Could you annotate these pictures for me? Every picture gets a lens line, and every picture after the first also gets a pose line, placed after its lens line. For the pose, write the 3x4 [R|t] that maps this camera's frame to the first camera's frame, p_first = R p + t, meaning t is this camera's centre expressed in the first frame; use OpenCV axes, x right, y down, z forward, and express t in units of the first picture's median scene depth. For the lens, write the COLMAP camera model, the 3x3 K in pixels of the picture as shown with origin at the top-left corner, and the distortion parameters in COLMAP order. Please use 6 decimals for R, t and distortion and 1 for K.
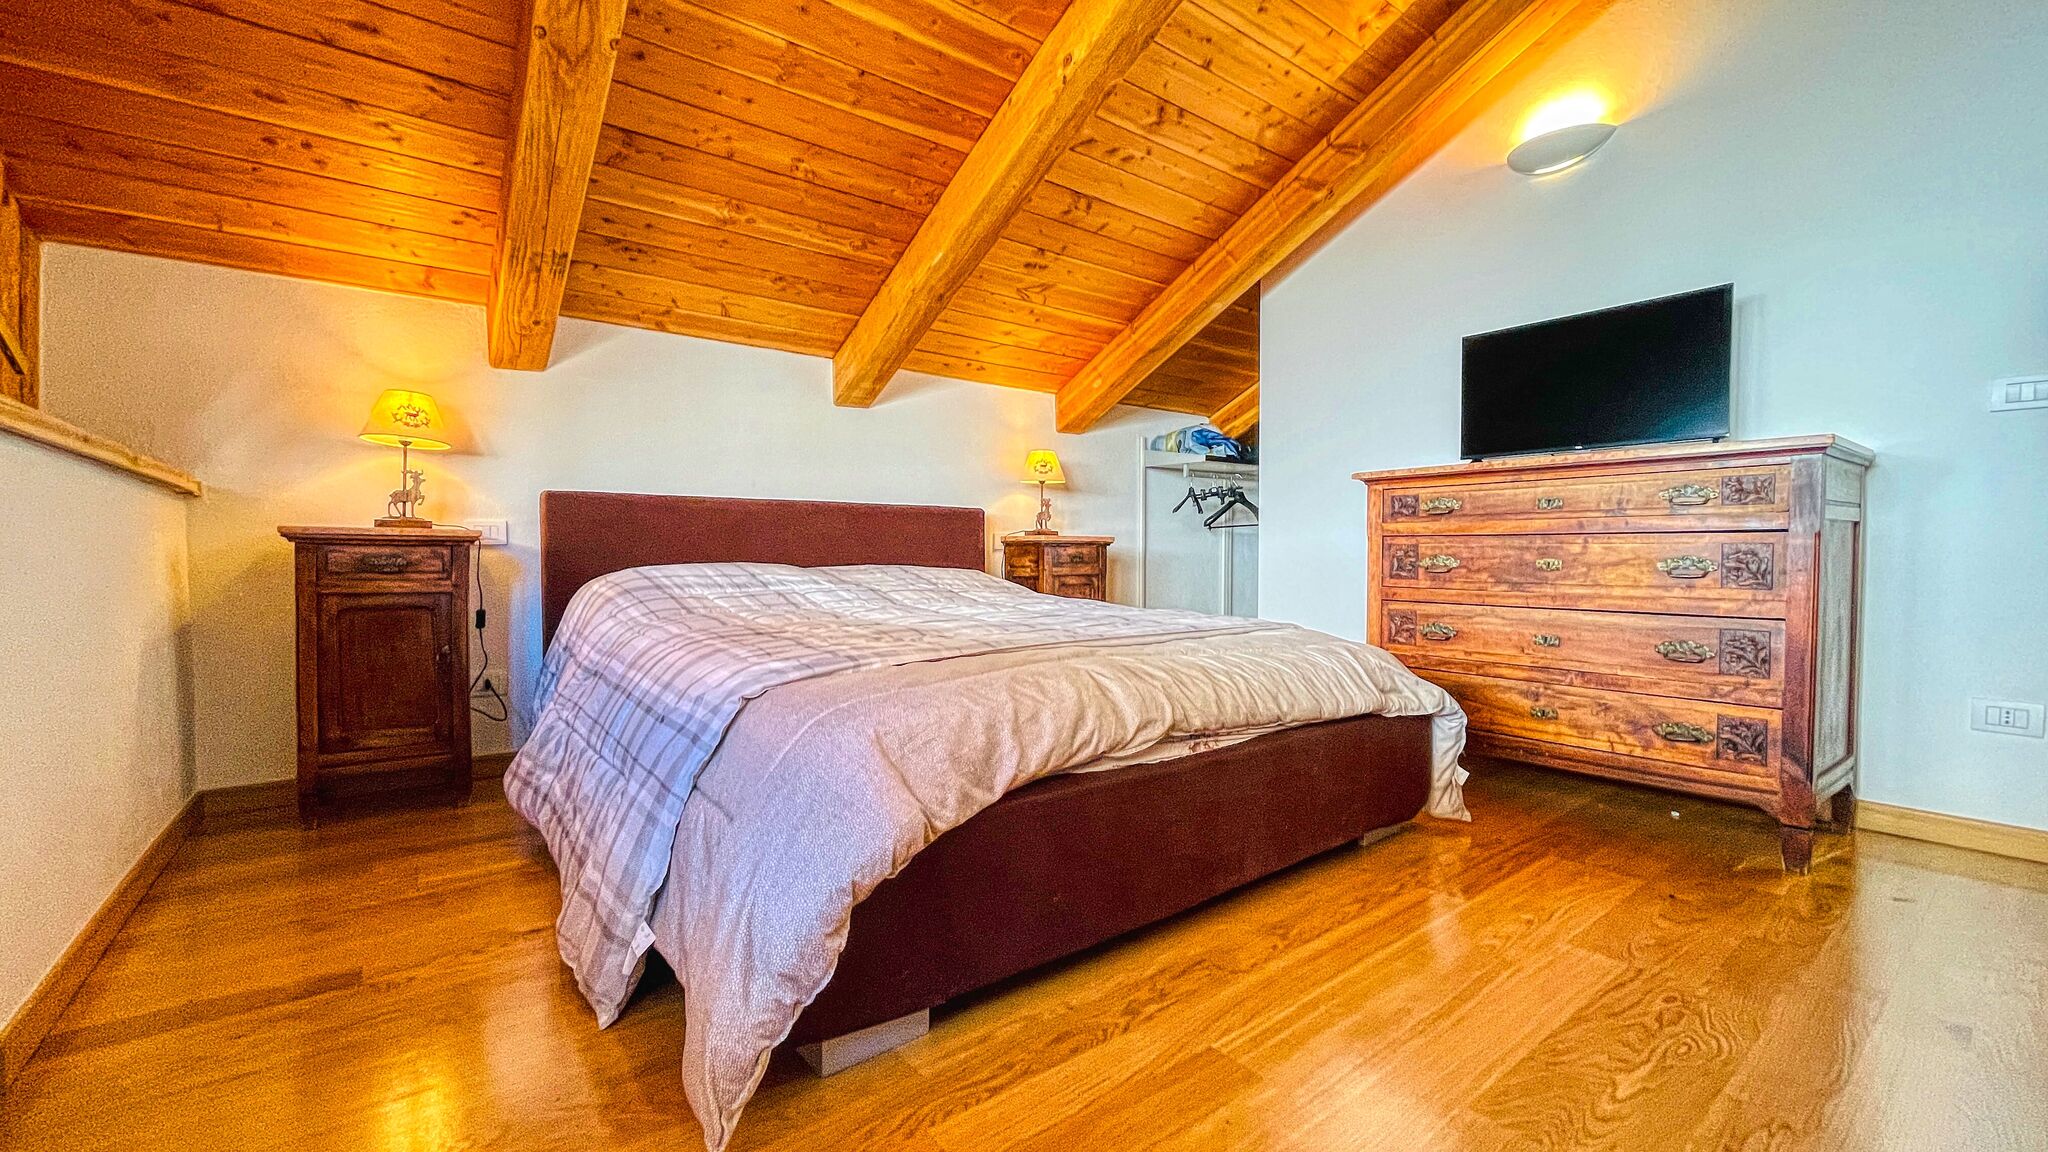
lens RADIAL K [[824.3, 0, 1016.7], [0, 824.3, 574.2], [0, 0, 1]] dist [0.001184, -0.000388]
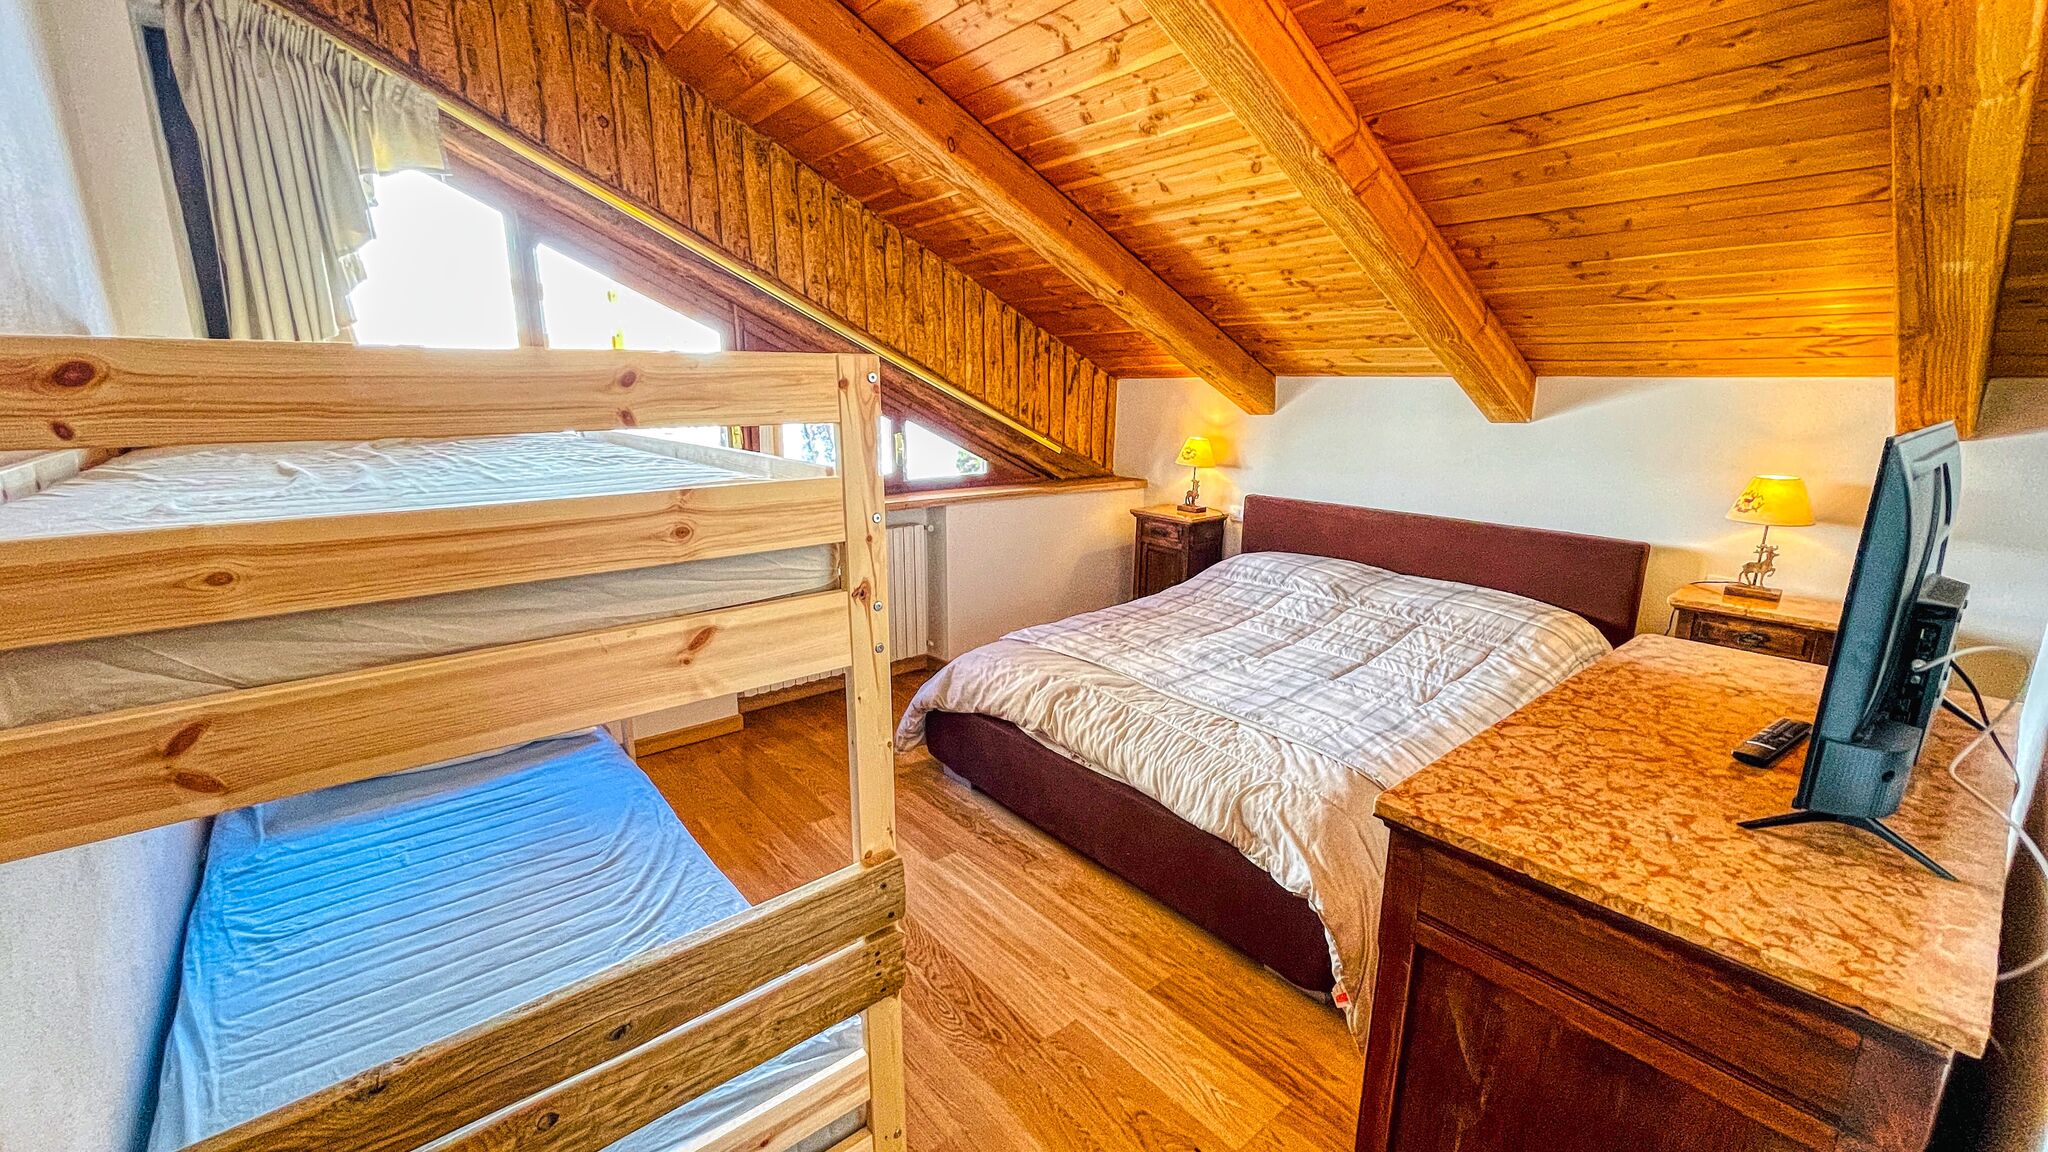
lens RADIAL K [[792.5, 0, 1018.9], [0, 792.5, 573.6], [0, 0, 1]] dist [0.000603, 0.000014]
pose [[0.052424, 0.226976, -0.972488, 1.168446], [-0.033205, 0.973685, 0.225466, -0.348975], [0.998073, 0.020472, 0.058581, 0.560314]]
